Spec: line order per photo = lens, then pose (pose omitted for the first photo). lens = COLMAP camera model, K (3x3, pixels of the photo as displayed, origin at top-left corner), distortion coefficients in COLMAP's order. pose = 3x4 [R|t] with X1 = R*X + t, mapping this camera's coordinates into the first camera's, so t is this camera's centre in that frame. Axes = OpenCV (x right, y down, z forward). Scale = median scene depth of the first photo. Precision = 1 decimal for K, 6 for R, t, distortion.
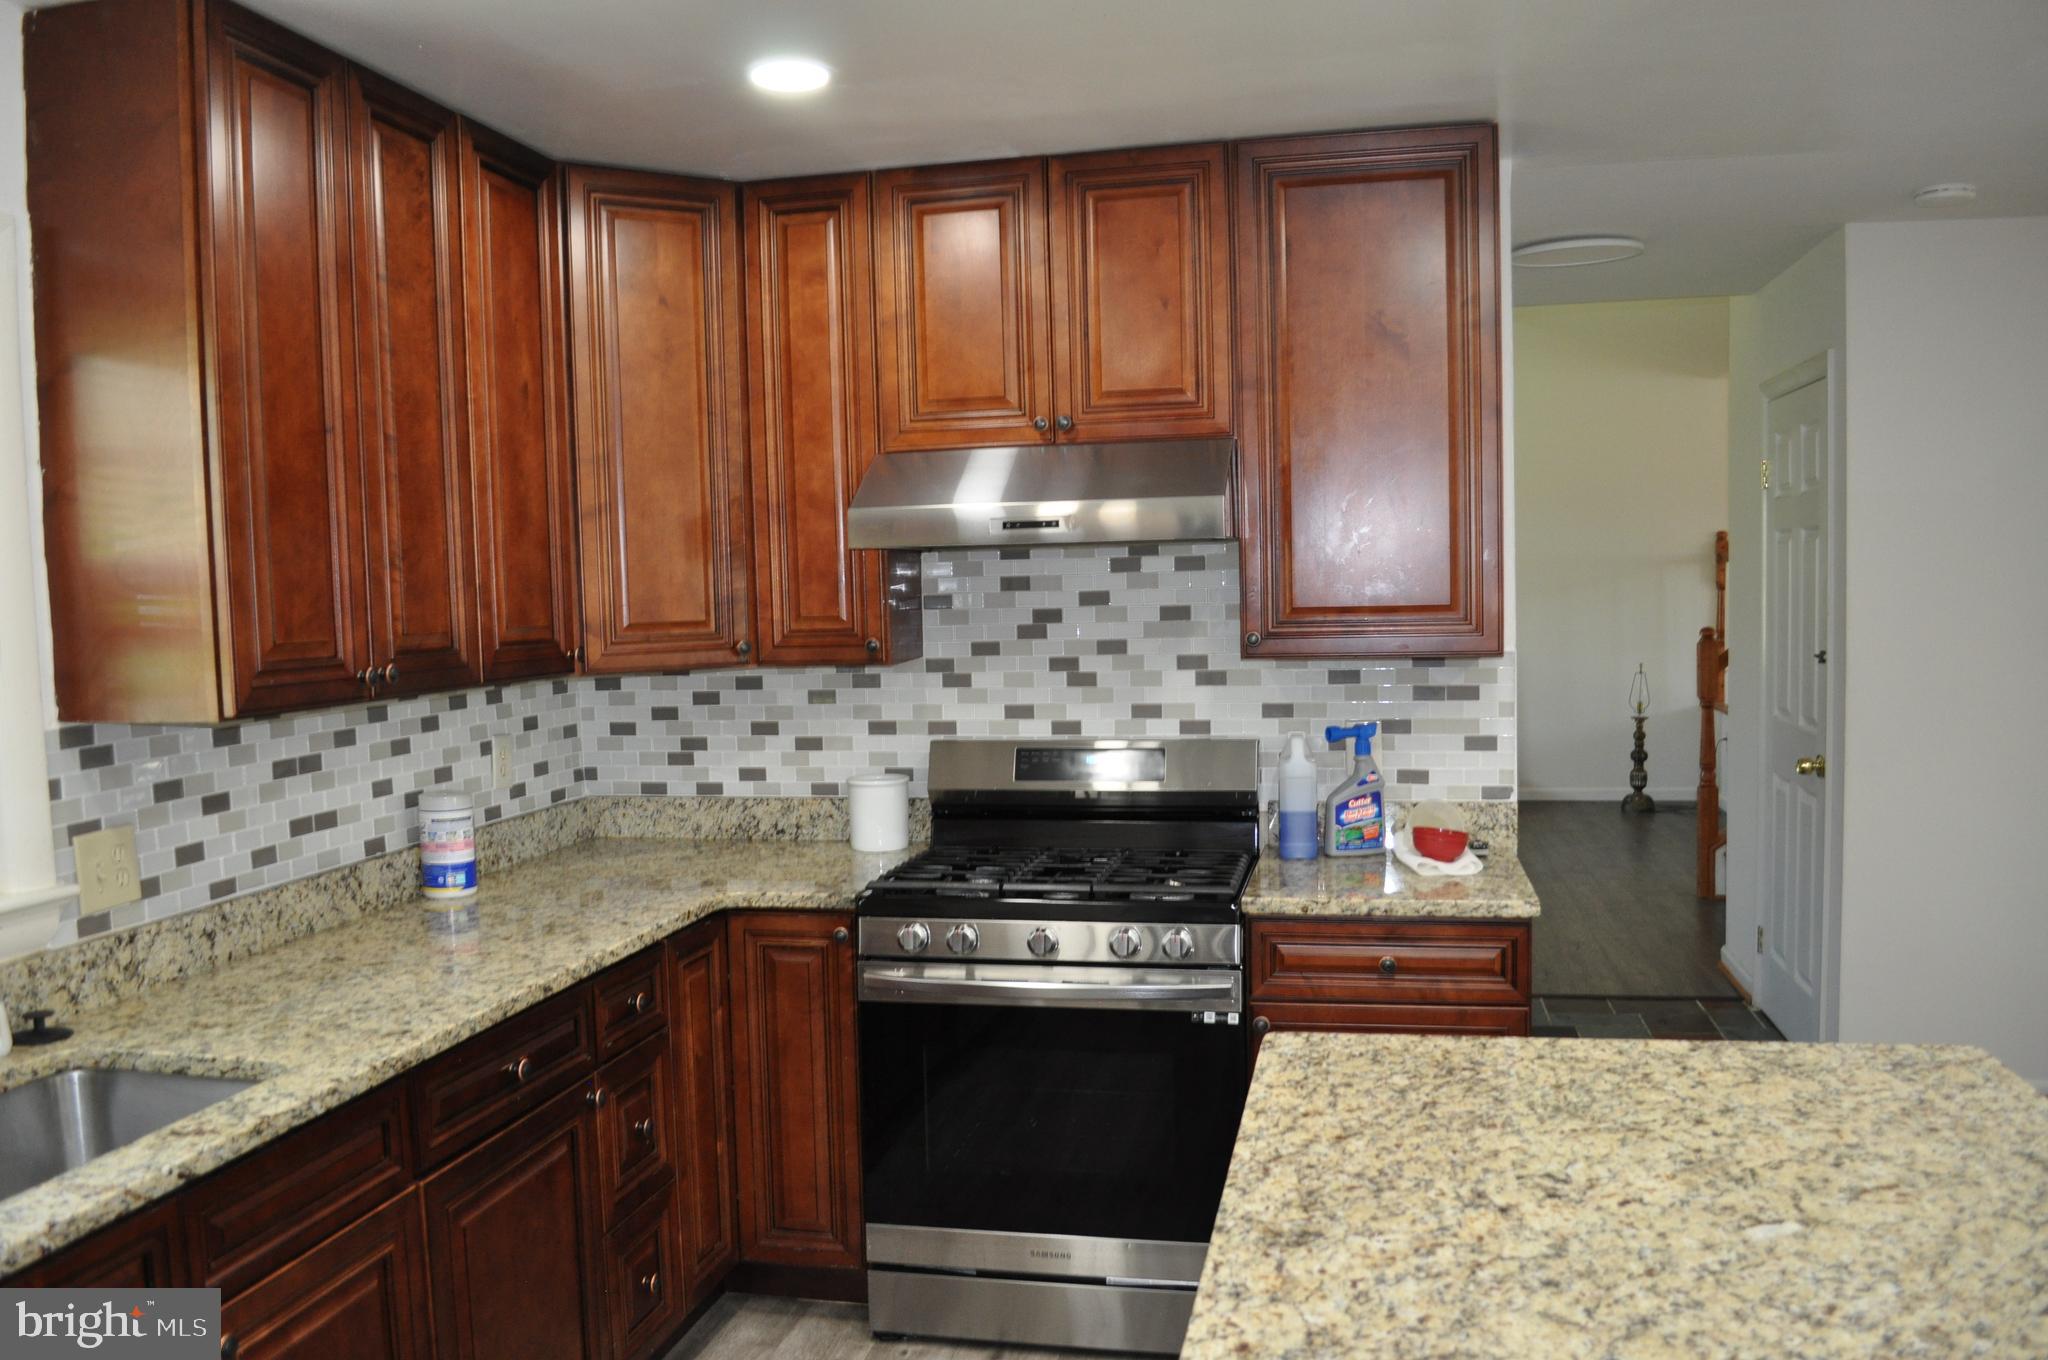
lens RADIAL K [[1606.8, 0, 1021.2], [0, 1606.8, 689.1], [0, 0, 1]] dist [-0.085265, 0.010137]
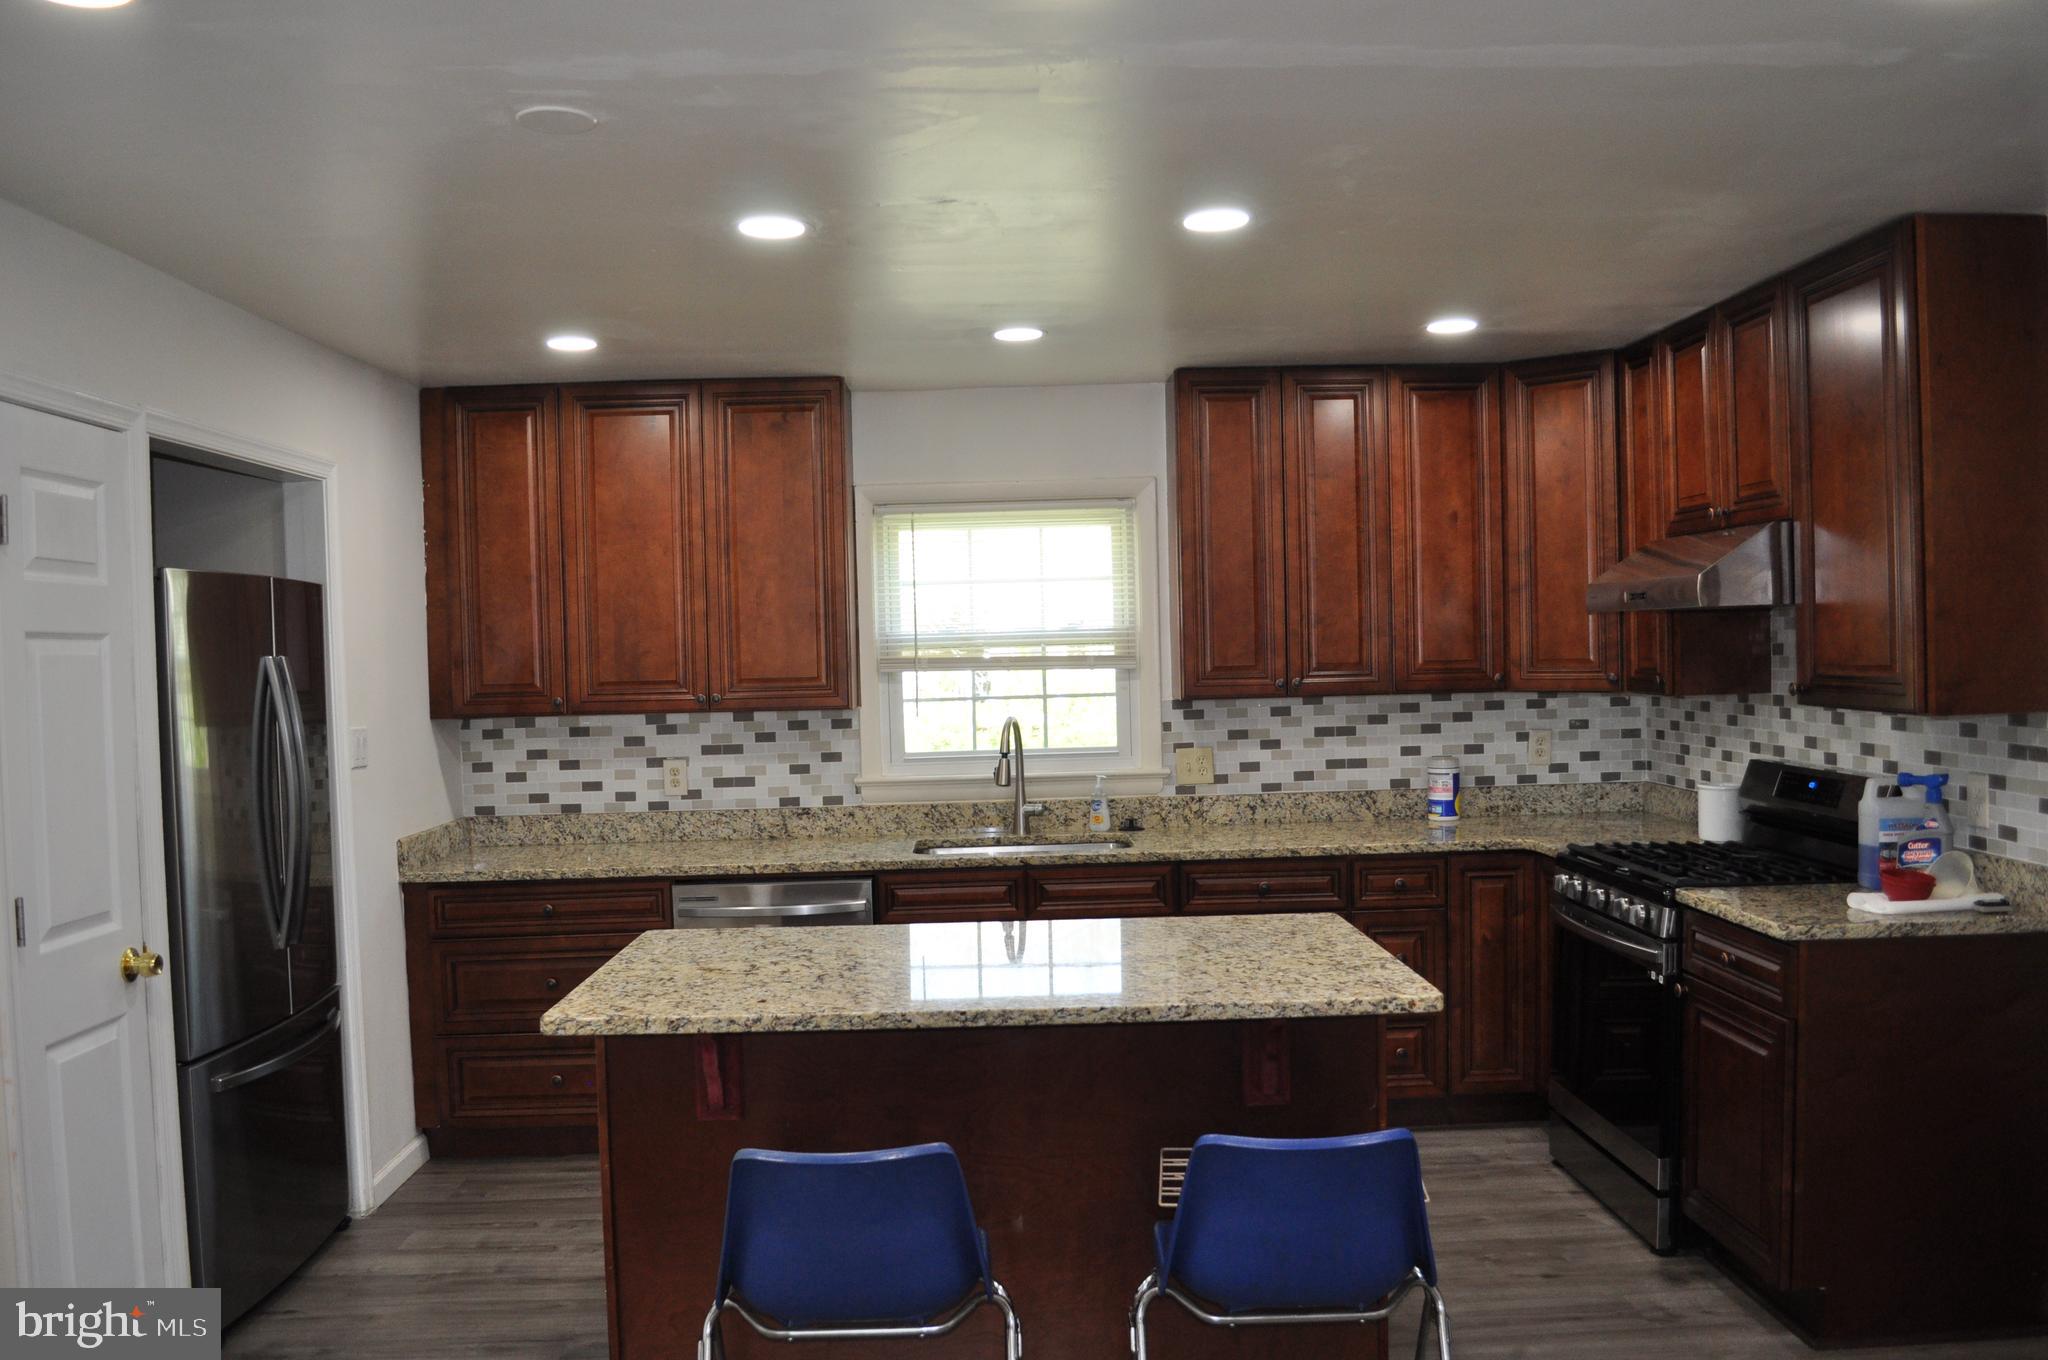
lens RADIAL K [[1606.8, 0, 1025.3], [0, 1606.8, 683.8], [0, 0, 1]] dist [-0.085265, 0.010137]
pose [[0.239537, 0.044610, -0.969862, 1.650903], [-0.046019, 0.998343, 0.034554, -0.071274], [0.969796, 0.036355, 0.241193, 0.244535]]
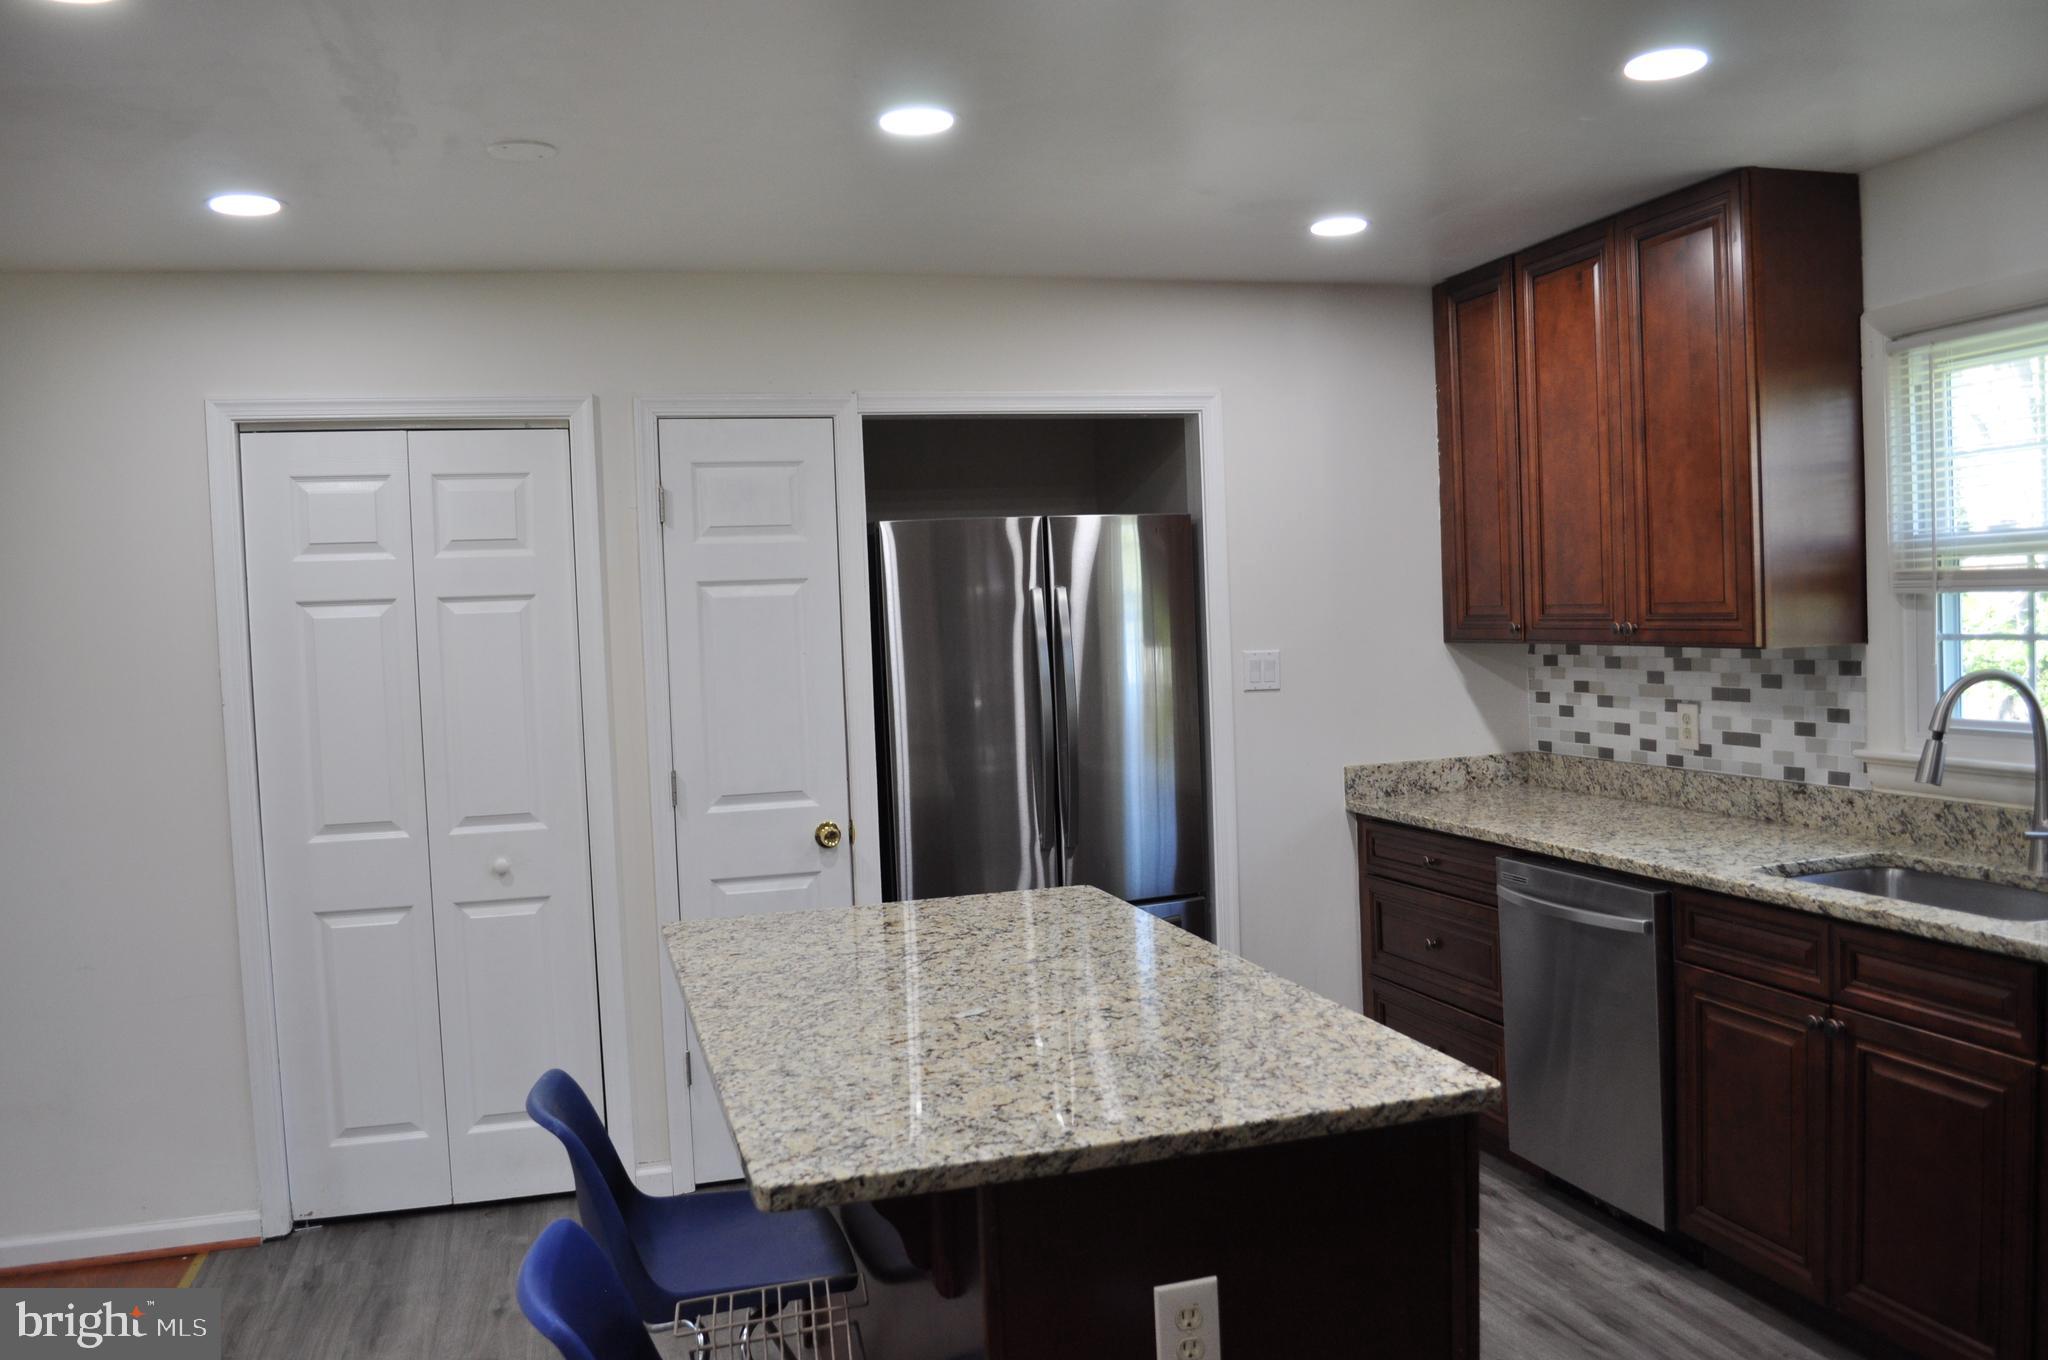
lens RADIAL K [[1606.8, 0, 1019.3], [0, 1606.8, 689.8], [0, 0, 1]] dist [-0.085265, 0.010137]
pose [[-0.875267, 0.088875, -0.475404, 0.763120], [0.035127, 0.992057, 0.120788, -0.117870], [0.482363, 0.089022, -0.871436, 1.556255]]
